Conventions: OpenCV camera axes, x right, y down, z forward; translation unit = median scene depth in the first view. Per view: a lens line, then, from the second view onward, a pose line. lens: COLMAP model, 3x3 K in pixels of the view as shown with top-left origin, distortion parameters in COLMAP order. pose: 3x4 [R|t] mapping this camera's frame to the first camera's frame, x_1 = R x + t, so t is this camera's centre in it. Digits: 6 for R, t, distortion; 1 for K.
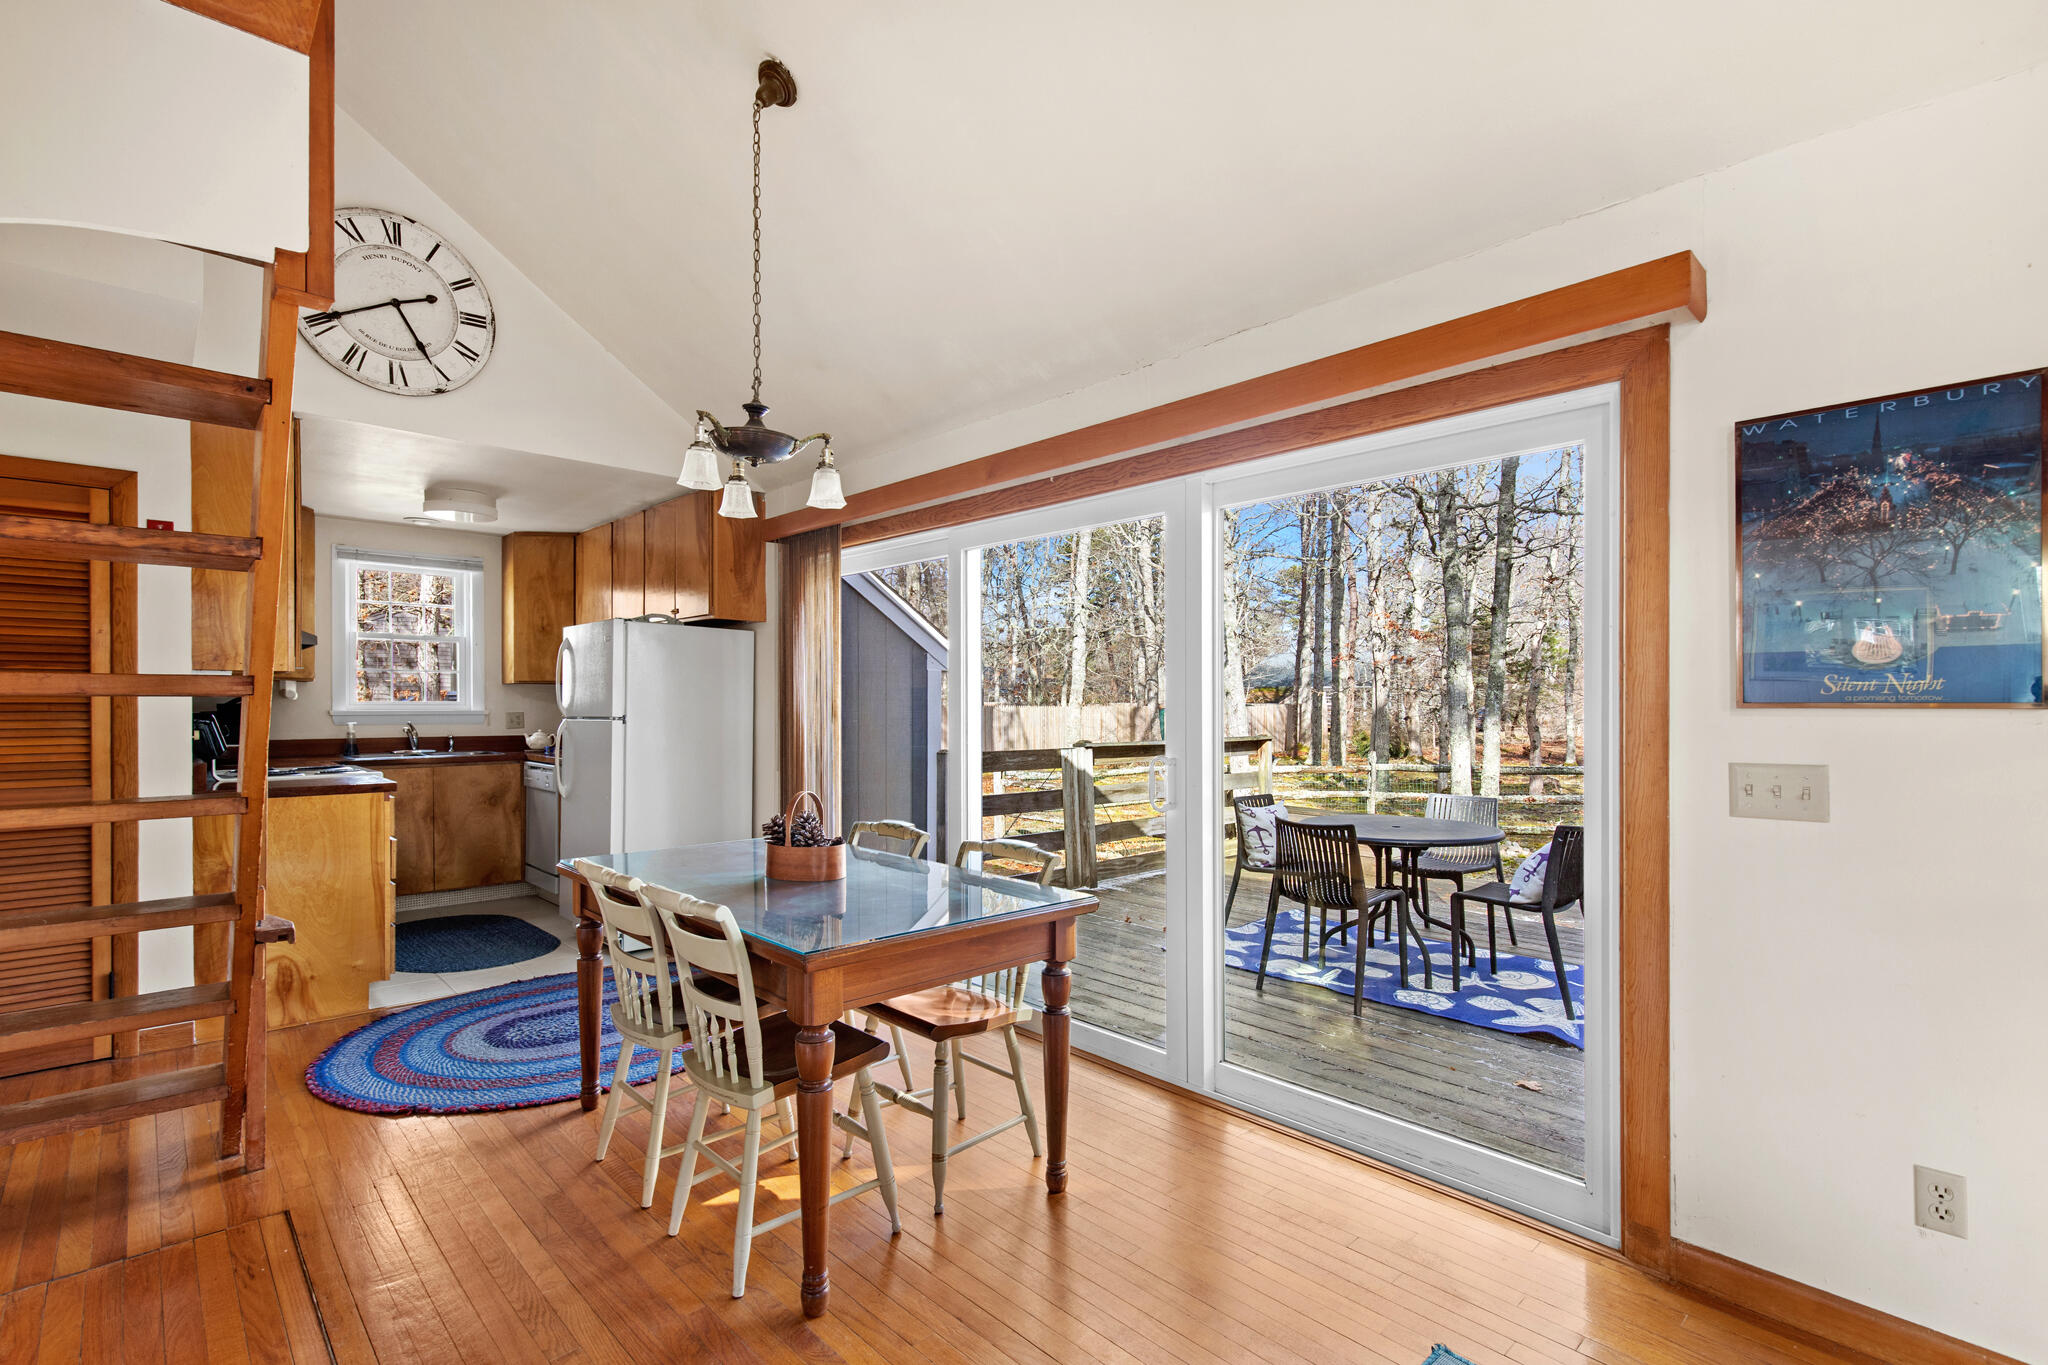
lens RADIAL K [[922.0, 0, 1031.5], [0, 922.0, 706.6], [0, 0, 1]] dist [0.006382, -0.000537]
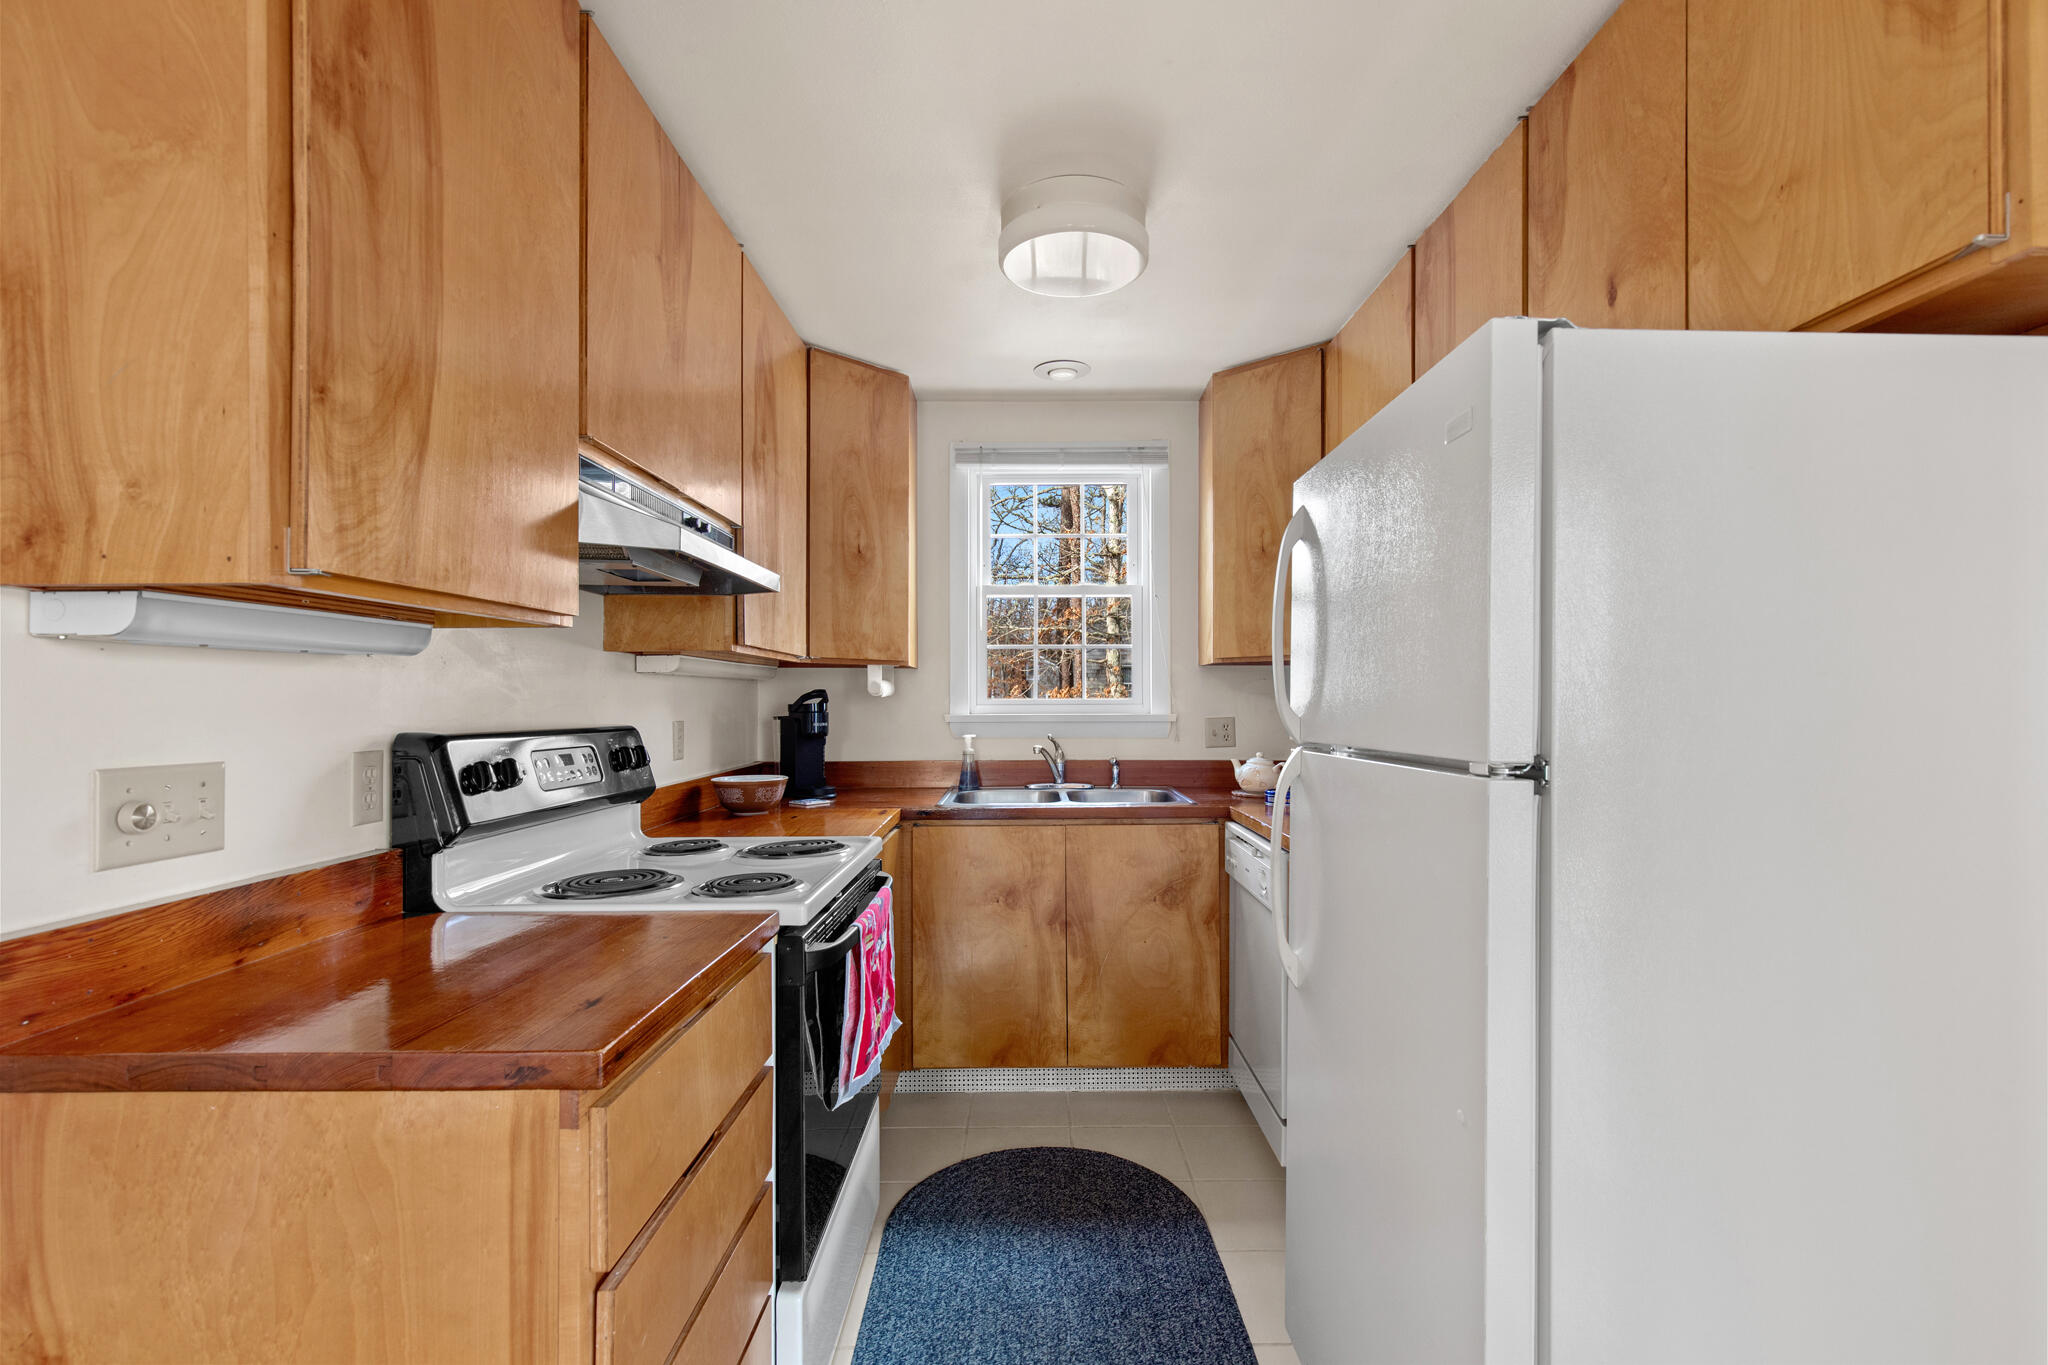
lens RADIAL K [[922.0, 0, 1028.7], [0, 922.0, 686.7], [0, 0, 1]] dist [0.006382, -0.000537]
pose [[0.718936, -0.012852, -0.694957, -0.349738], [0.001937, 0.999862, -0.016486, -0.003863], [0.695073, 0.010506, 0.718862, 0.707209]]
